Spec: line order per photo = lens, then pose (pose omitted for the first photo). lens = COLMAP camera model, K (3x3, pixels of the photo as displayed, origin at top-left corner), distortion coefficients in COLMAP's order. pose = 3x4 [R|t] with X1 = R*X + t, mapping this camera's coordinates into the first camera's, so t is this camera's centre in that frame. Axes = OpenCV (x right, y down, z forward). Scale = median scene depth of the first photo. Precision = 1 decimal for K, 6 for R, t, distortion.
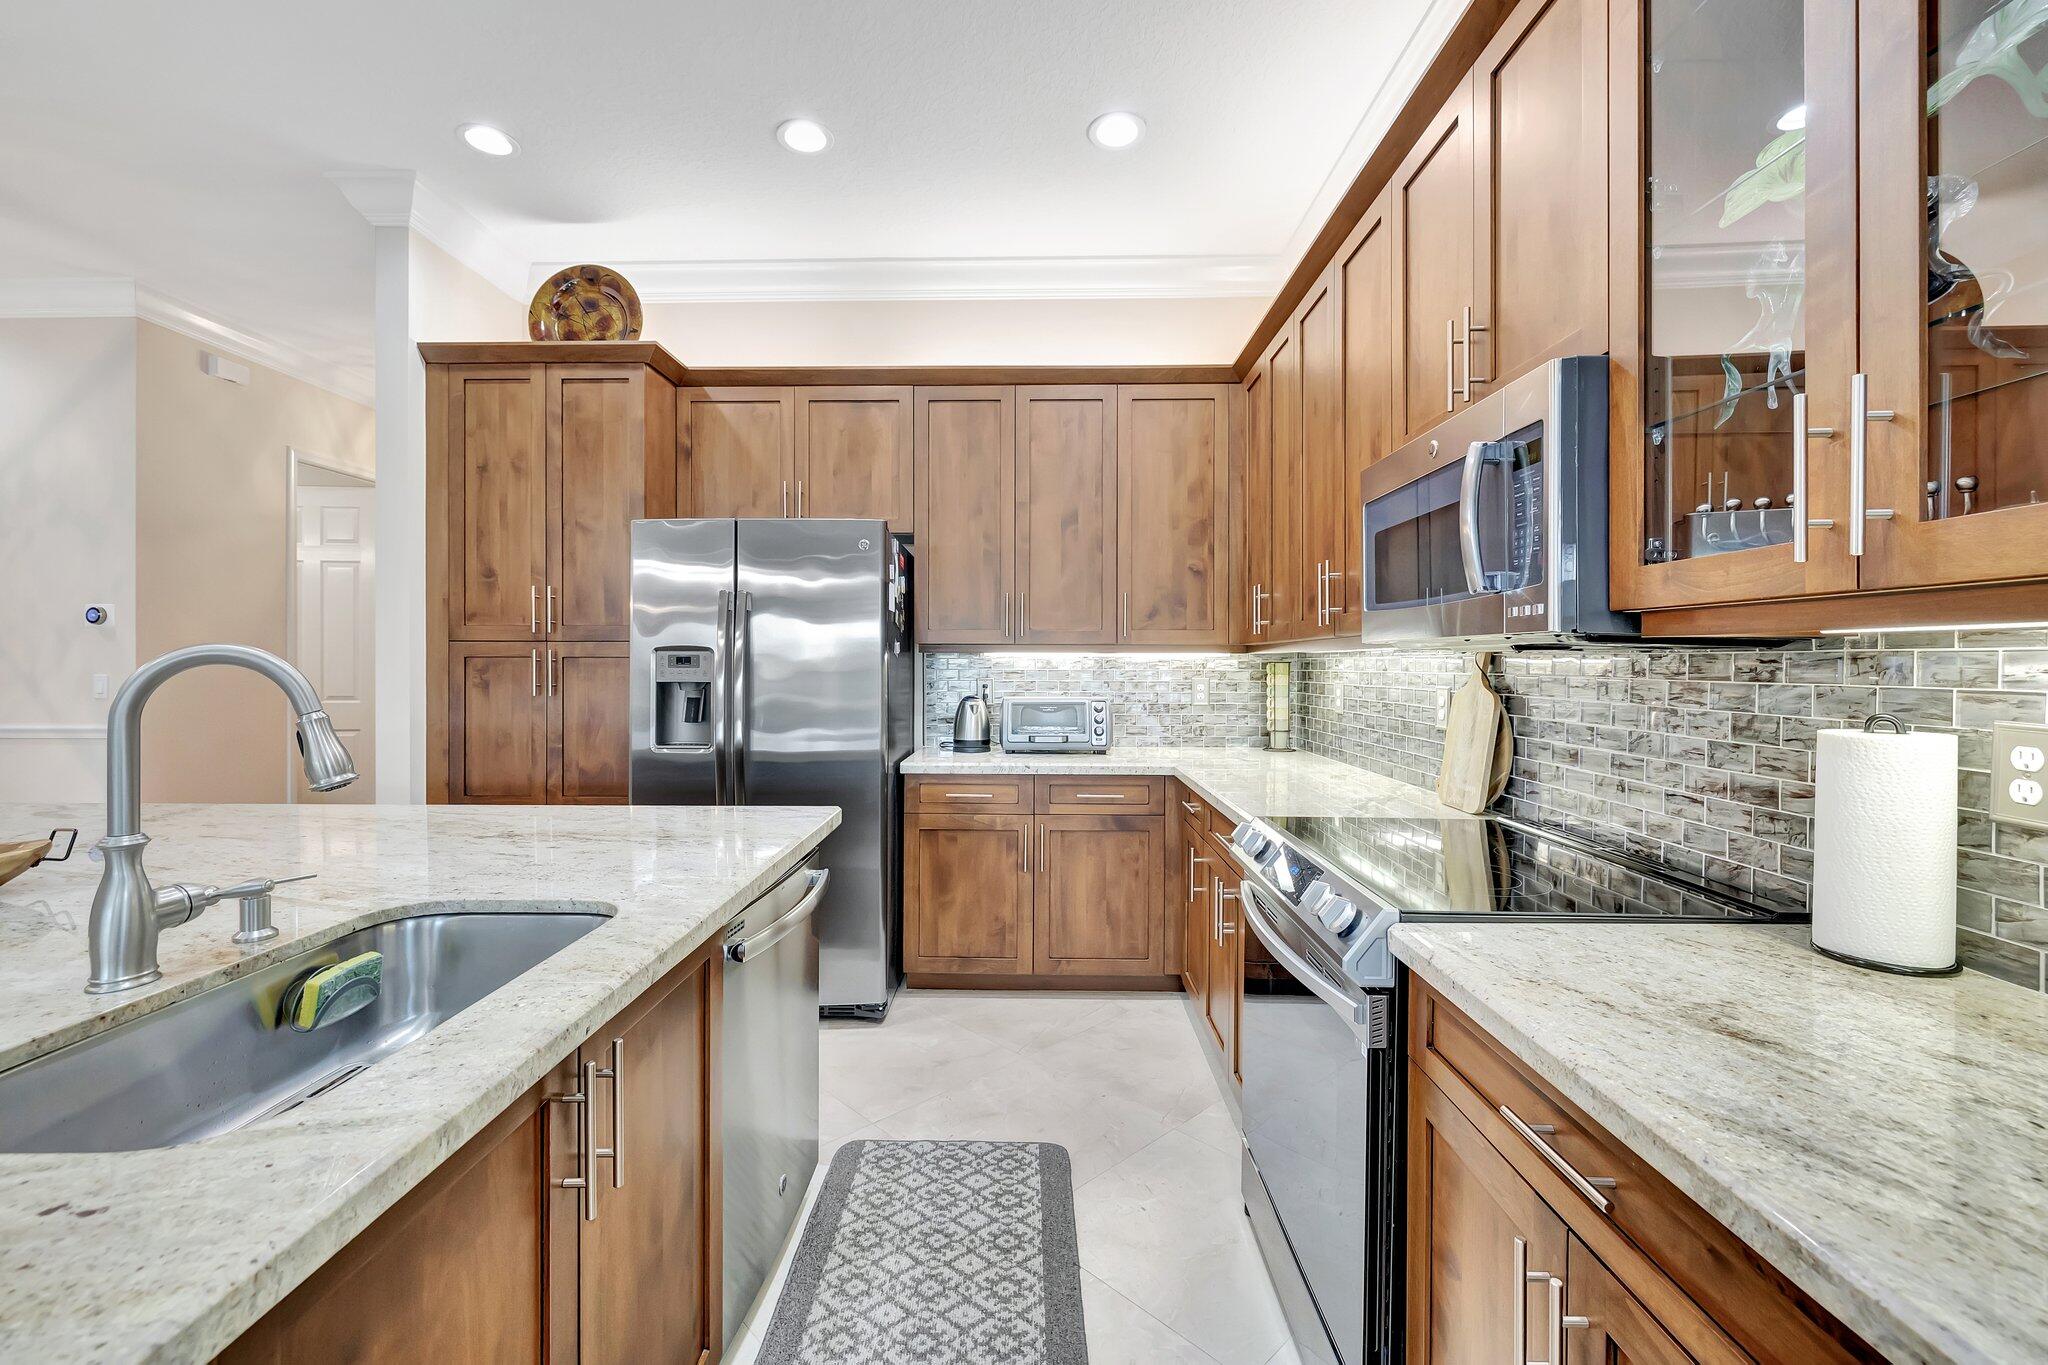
lens RADIAL K [[856.9, 0, 1012.1], [0, 856.9, 675.2], [0, 0, 1]] dist [-0.000457, 0.000308]
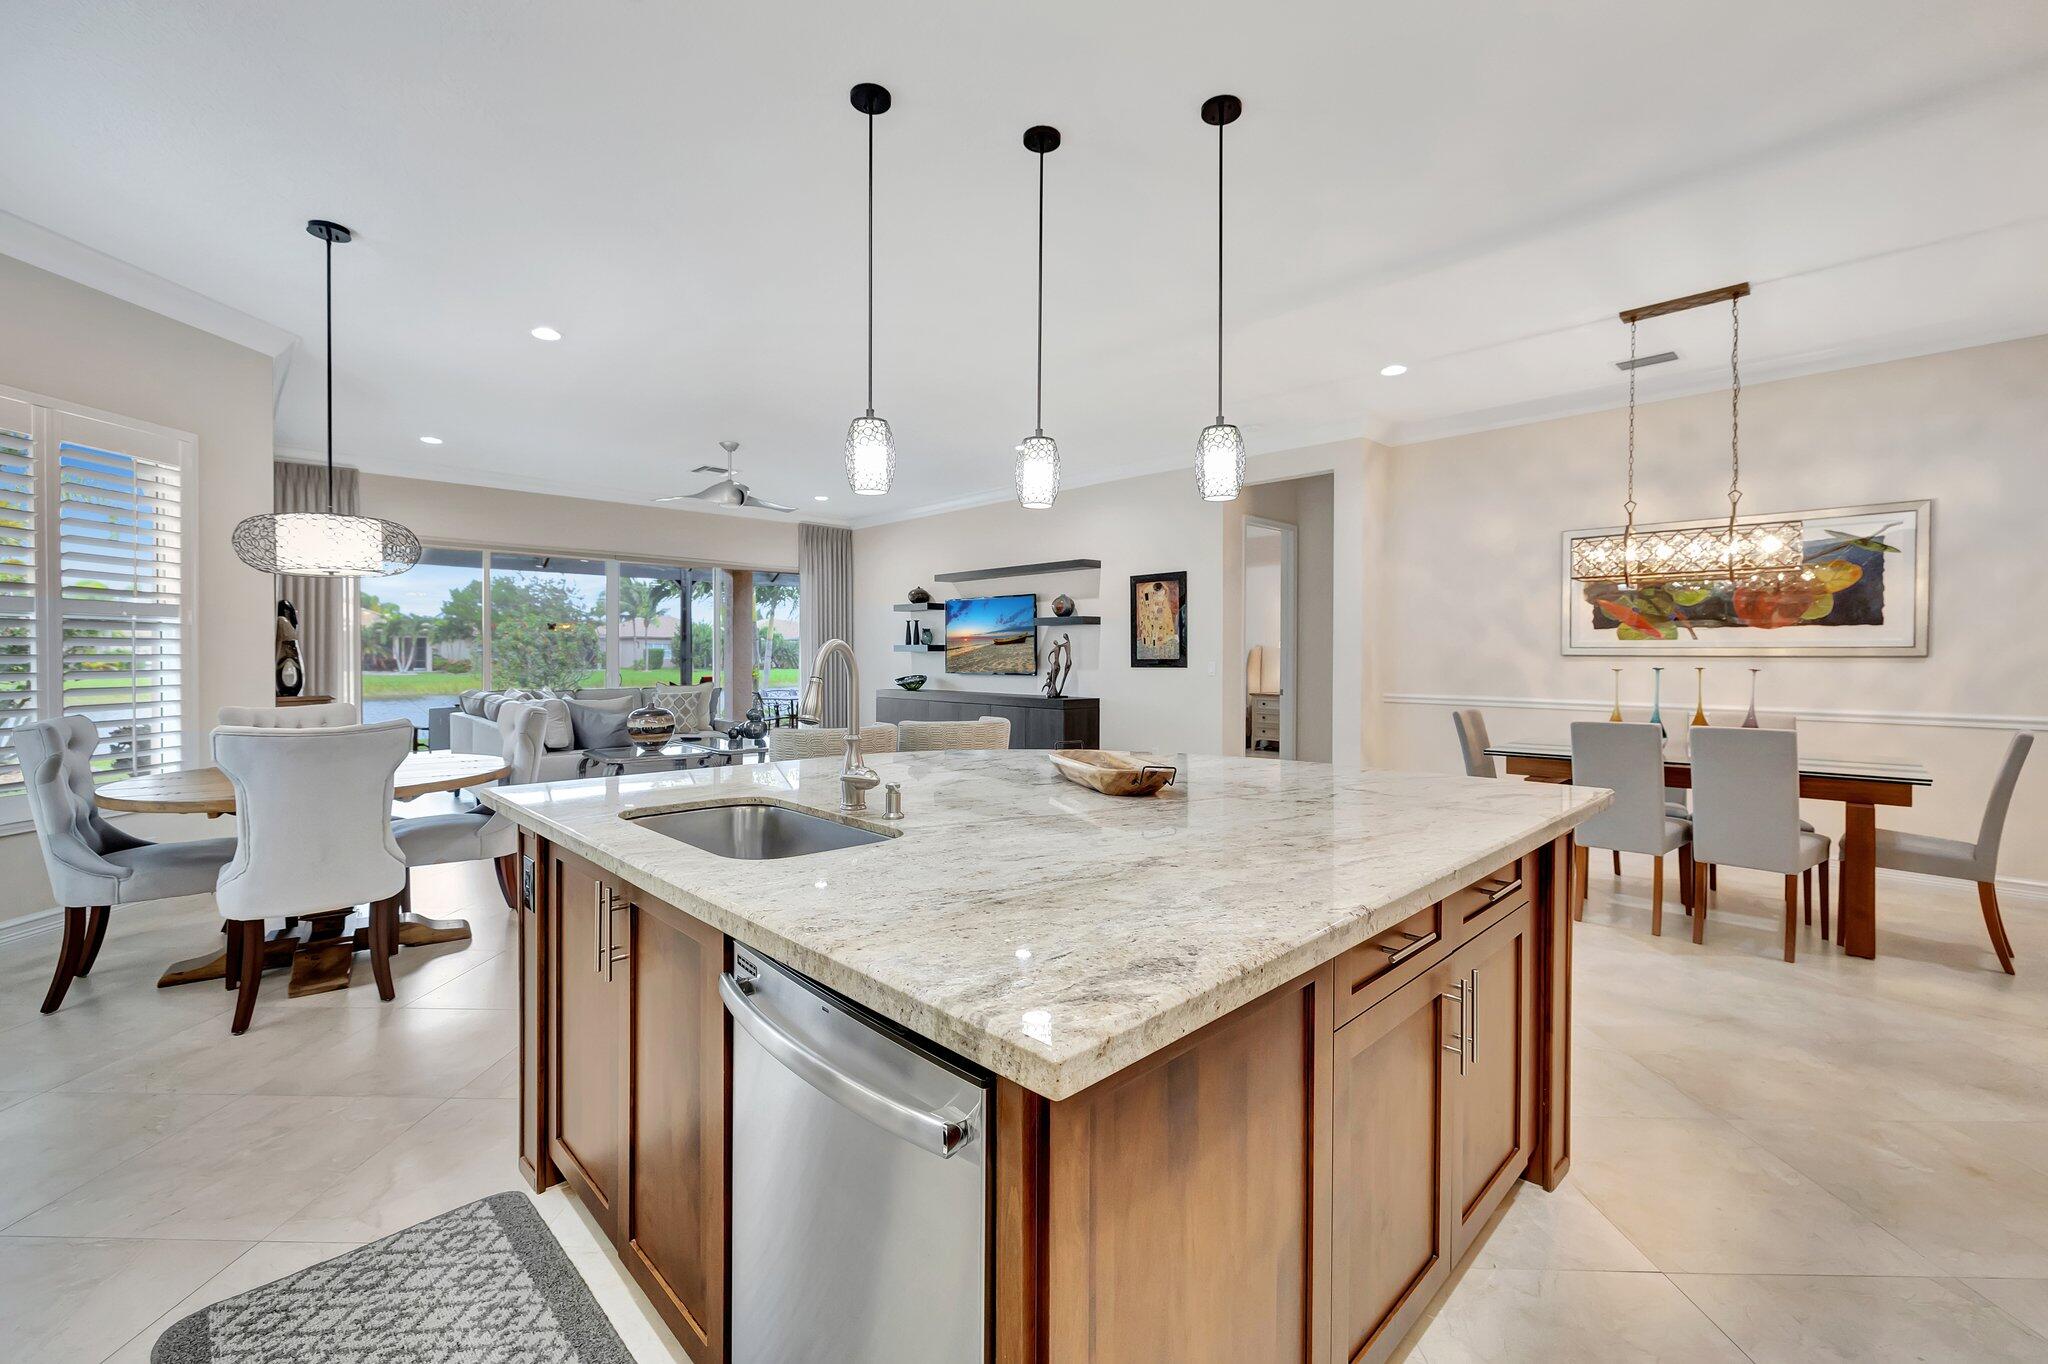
lens RADIAL K [[845.4, 0, 1024.0], [0, 845.4, 682.0], [0, 0, 1]] dist [0.000868, 0.000148]
pose [[-0.699775, 0.019092, -0.714108, 0.022280], [-0.014577, 0.999053, 0.040994, -0.009928], [0.714215, 0.039096, -0.698834, 0.806147]]
